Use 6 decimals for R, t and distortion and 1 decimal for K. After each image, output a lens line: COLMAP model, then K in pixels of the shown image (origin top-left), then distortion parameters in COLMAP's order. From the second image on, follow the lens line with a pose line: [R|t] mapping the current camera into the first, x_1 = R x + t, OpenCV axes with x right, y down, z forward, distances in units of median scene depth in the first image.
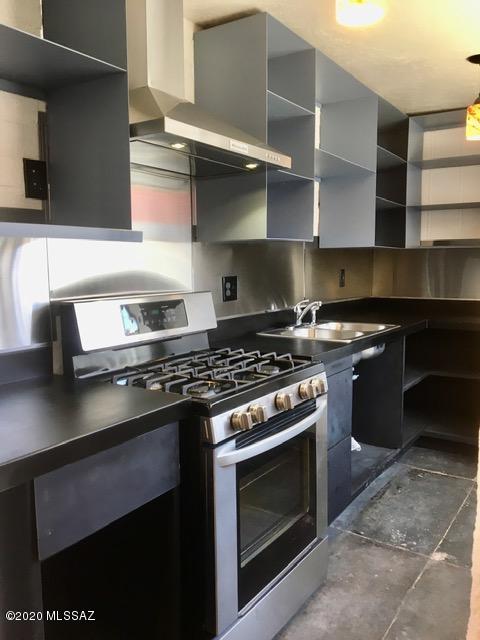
lens RADIAL K [[540.8, 0, 236.4], [0, 540.8, 320.3], [0, 0, 1]] dist [0.054733, -0.056399]
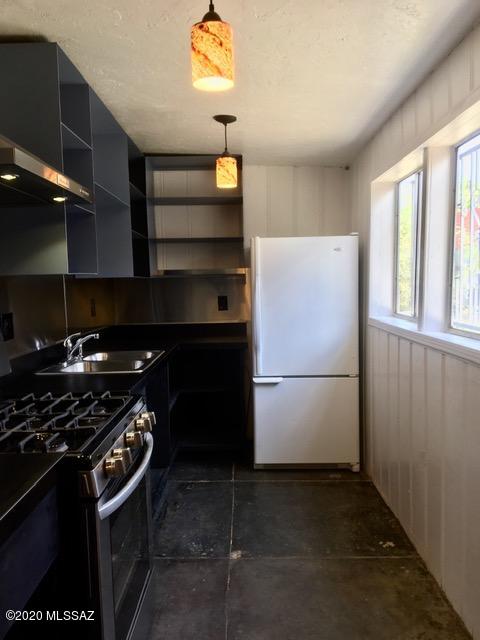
lens RADIAL K [[540.8, 0, 235.2], [0, 540.8, 323.4], [0, 0, 1]] dist [0.054733, -0.056399]
pose [[0.837206, -0.056081, 0.544005, -0.176738], [0.075491, 0.997057, -0.013392, -0.022390], [-0.541653, 0.052279, 0.838975, 0.030818]]
